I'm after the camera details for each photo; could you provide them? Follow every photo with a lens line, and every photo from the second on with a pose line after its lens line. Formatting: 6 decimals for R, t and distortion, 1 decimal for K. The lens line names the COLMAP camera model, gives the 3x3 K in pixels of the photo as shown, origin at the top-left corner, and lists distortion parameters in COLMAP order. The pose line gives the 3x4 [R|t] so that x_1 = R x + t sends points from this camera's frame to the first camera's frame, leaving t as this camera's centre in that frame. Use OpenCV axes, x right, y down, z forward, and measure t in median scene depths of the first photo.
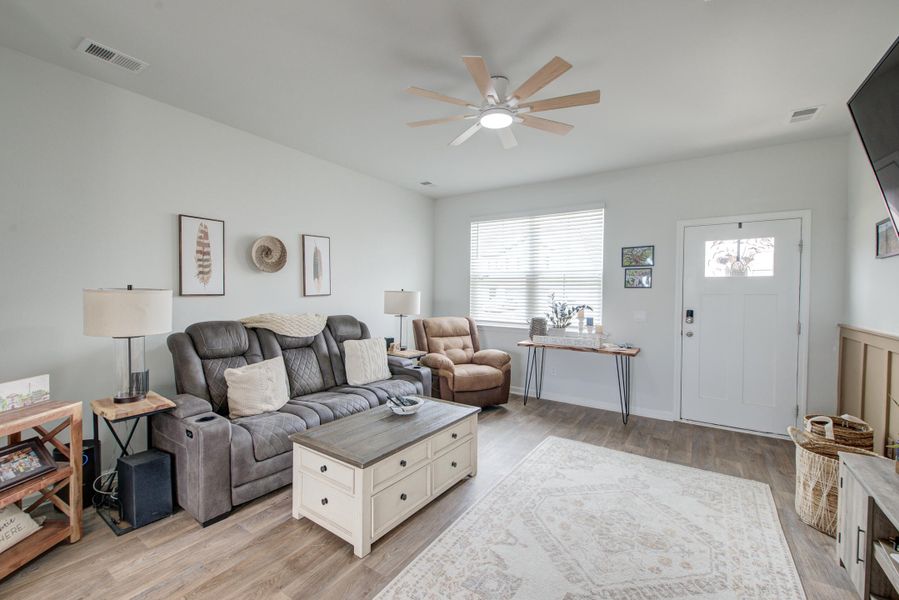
lens RADIAL K [[376.5, 0, 445.3], [0, 376.5, 299.1], [0, 0, 1]] dist [0.012619, -0.002659]
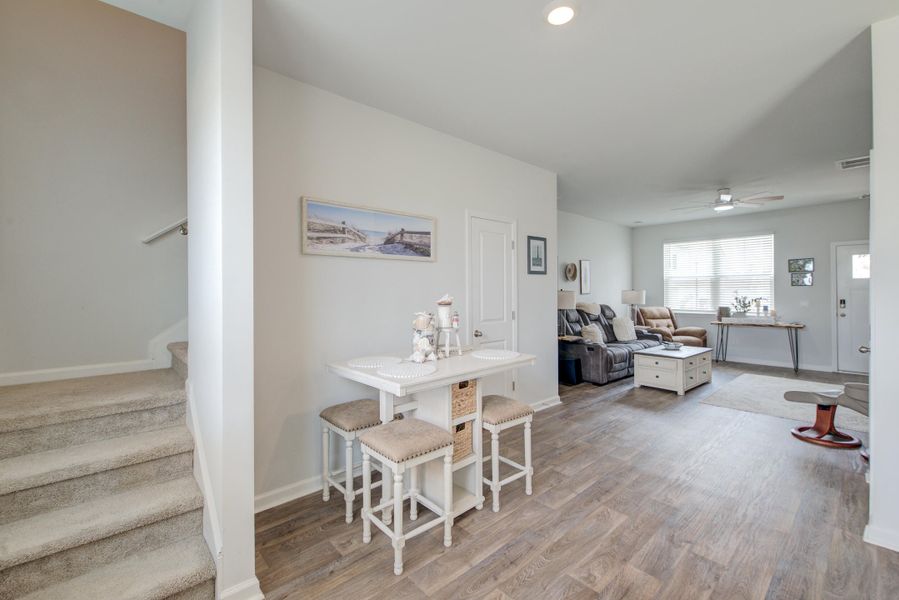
lens RADIAL K [[387.0, 0, 448.5], [0, 387.0, 290.2], [0, 0, 1]] dist [0.006417, -0.001680]
pose [[0.971976, -0.015676, -0.234558, -0.522713], [0.009889, 0.999617, -0.025829, 0.015063], [0.234873, 0.022786, 0.971759, -0.883763]]
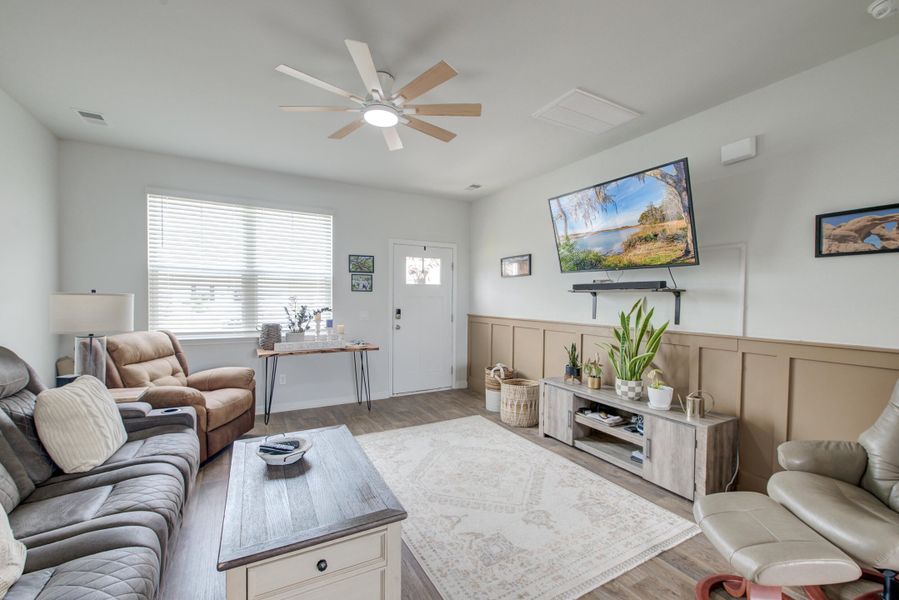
lens RADIAL K [[376.5, 0, 442.7], [0, 376.5, 304.8], [0, 0, 1]] dist [0.012619, -0.002659]
pose [[0.464039, -0.022908, 0.885518, -0.397859], [0.014001, 0.999730, 0.018525, -0.006213], [-0.885704, 0.003802, 0.464235, 0.251617]]
